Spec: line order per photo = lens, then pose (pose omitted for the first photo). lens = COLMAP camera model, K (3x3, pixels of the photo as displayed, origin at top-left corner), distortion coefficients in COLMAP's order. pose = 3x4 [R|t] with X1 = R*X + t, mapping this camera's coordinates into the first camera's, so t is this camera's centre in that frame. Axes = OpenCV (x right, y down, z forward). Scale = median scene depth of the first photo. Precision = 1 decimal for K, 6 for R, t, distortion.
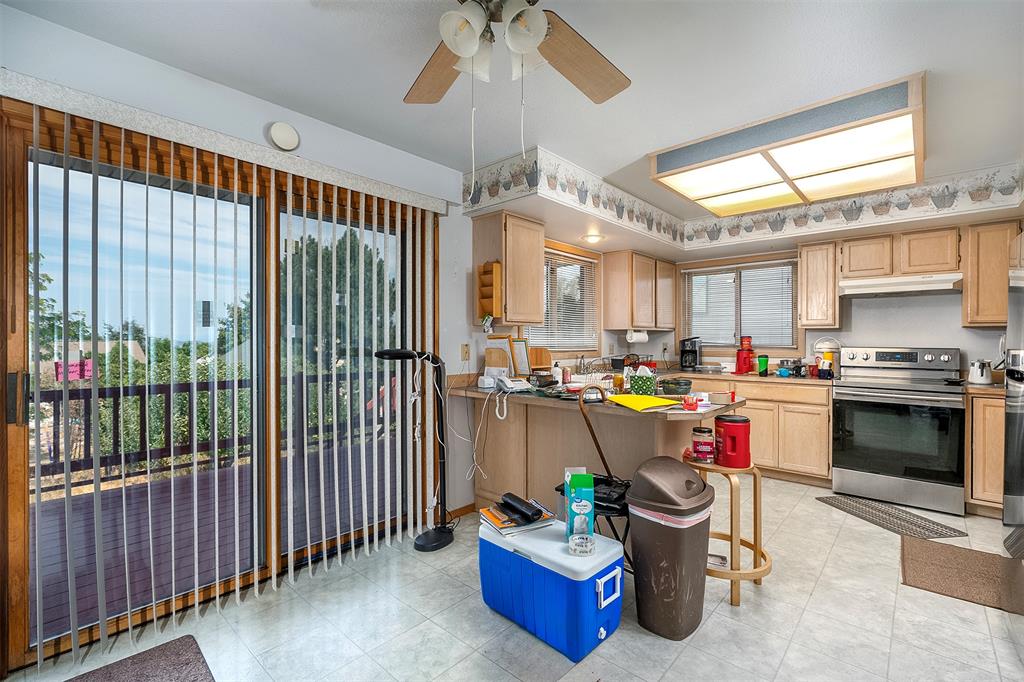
lens RADIAL K [[459.4, 0, 510.9], [0, 459.4, 341.7], [0, 0, 1]] dist [-0.003902, 0.000829]
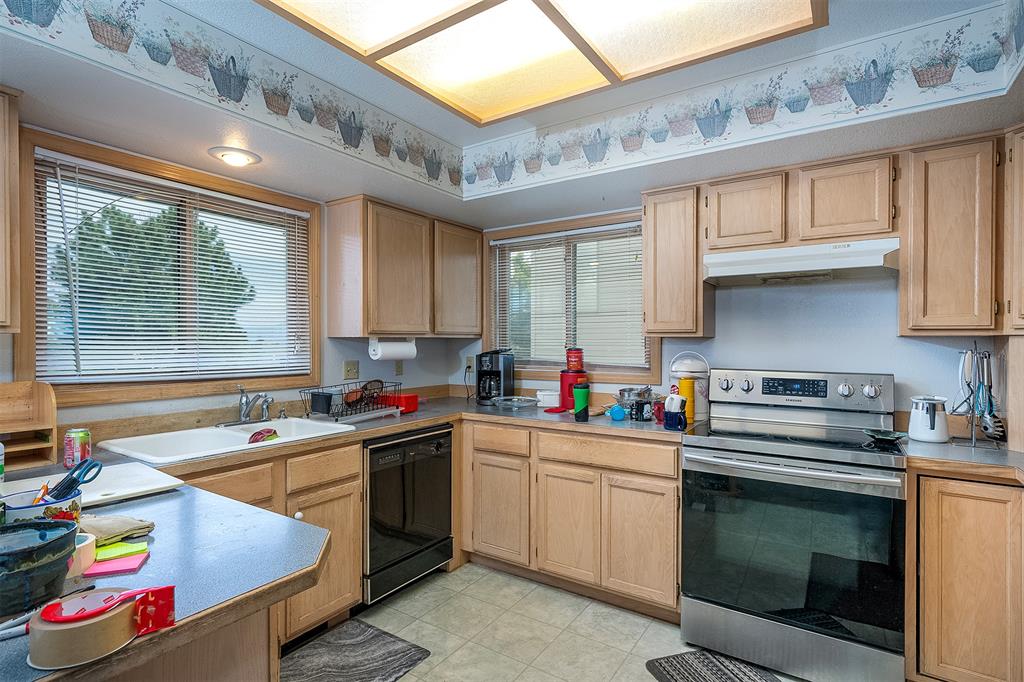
lens RADIAL K [[508.0, 0, 495.4], [0, 508.0, 344.0], [0, 0, 1]] dist [-0.003063, 0.000041]
pose [[0.992223, 0.000923, 0.124471, 0.395000], [-0.000875, 1.000000, -0.000434, -0.021137], [-0.124471, 0.000321, 0.992223, 0.419791]]
